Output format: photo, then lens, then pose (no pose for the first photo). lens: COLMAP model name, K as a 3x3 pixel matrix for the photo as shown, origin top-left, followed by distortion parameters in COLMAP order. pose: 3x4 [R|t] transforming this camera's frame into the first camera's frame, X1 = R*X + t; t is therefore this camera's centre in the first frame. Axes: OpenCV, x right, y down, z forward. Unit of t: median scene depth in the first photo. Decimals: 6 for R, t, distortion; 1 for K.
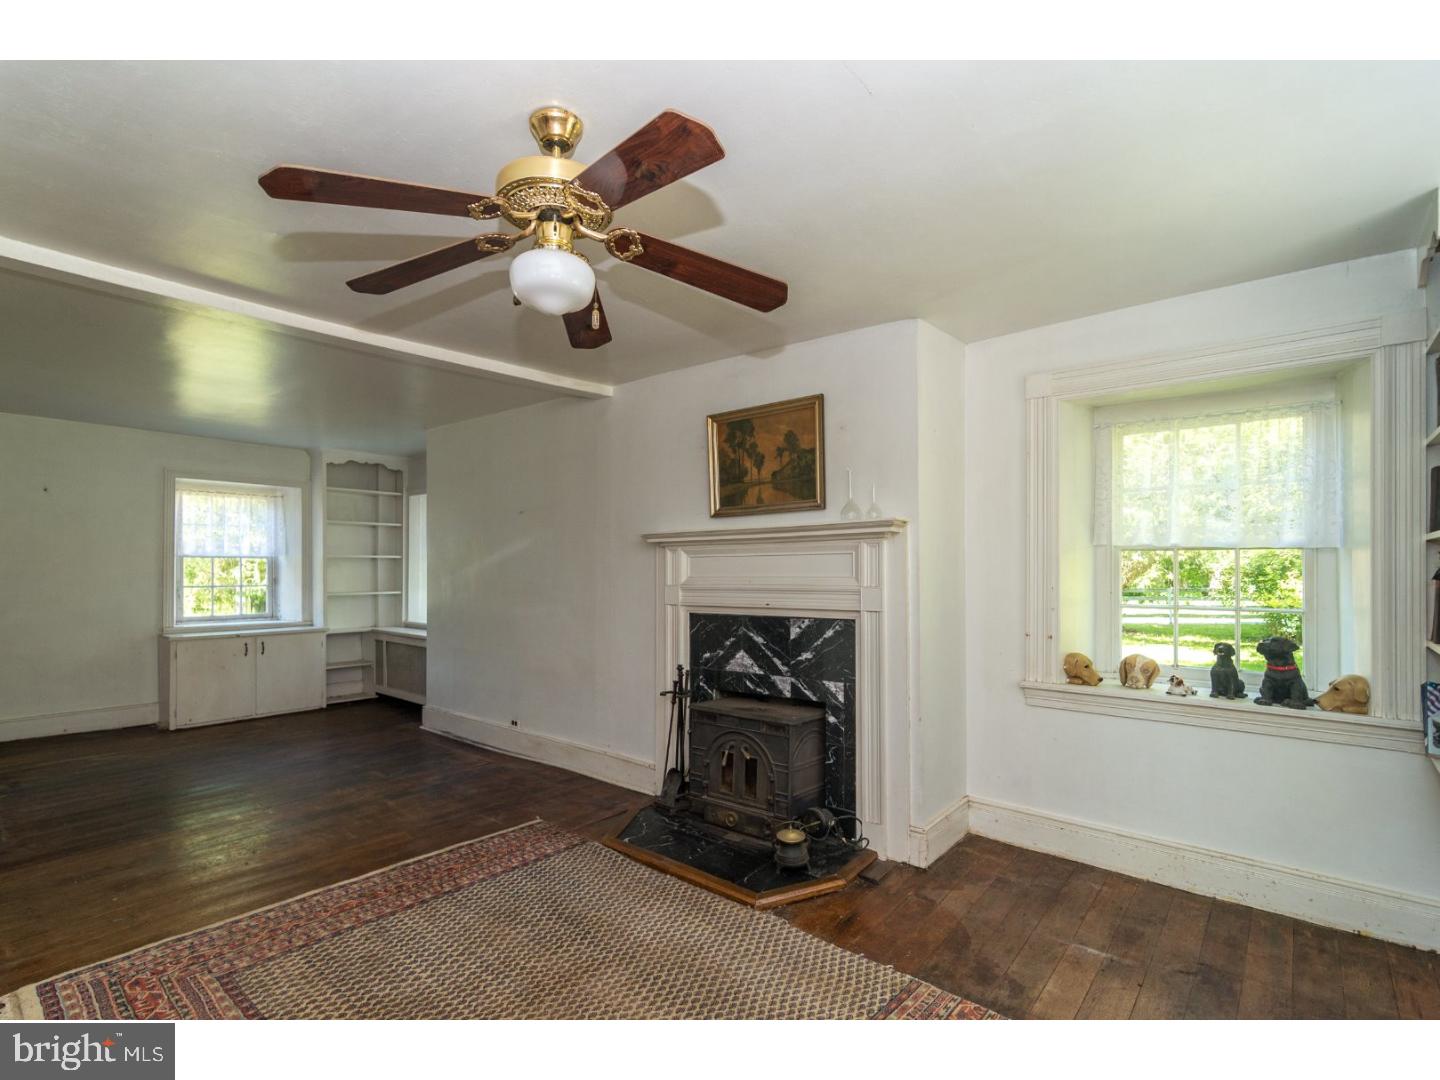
lens RADIAL K [[723.2, 0, 730.8], [0, 723.2, 567.0], [0, 0, 1]] dist [-0.005533, 0.000242]
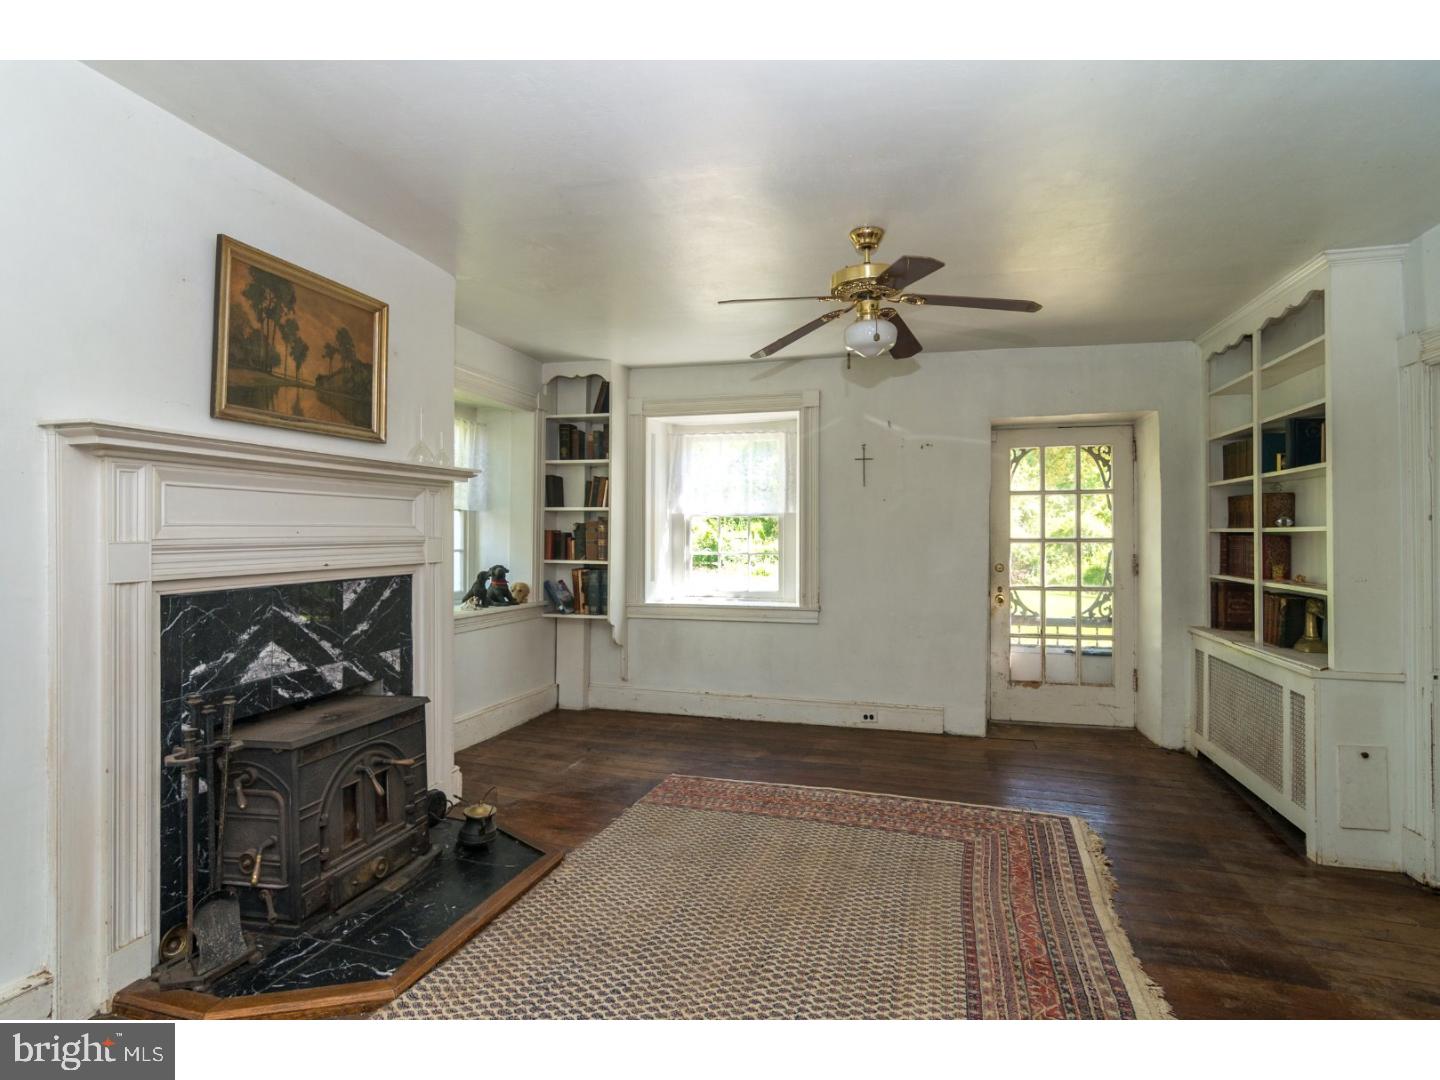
lens RADIAL K [[723.2, 0, 722.2], [0, 723.2, 535.8], [0, 0, 1]] dist [-0.005533, 0.000242]
pose [[-0.407973, -0.000281, 0.912994, -0.746987], [-0.004432, 0.999989, -0.001672, 0.023226], [-0.912983, -0.004728, -0.407970, 0.941171]]
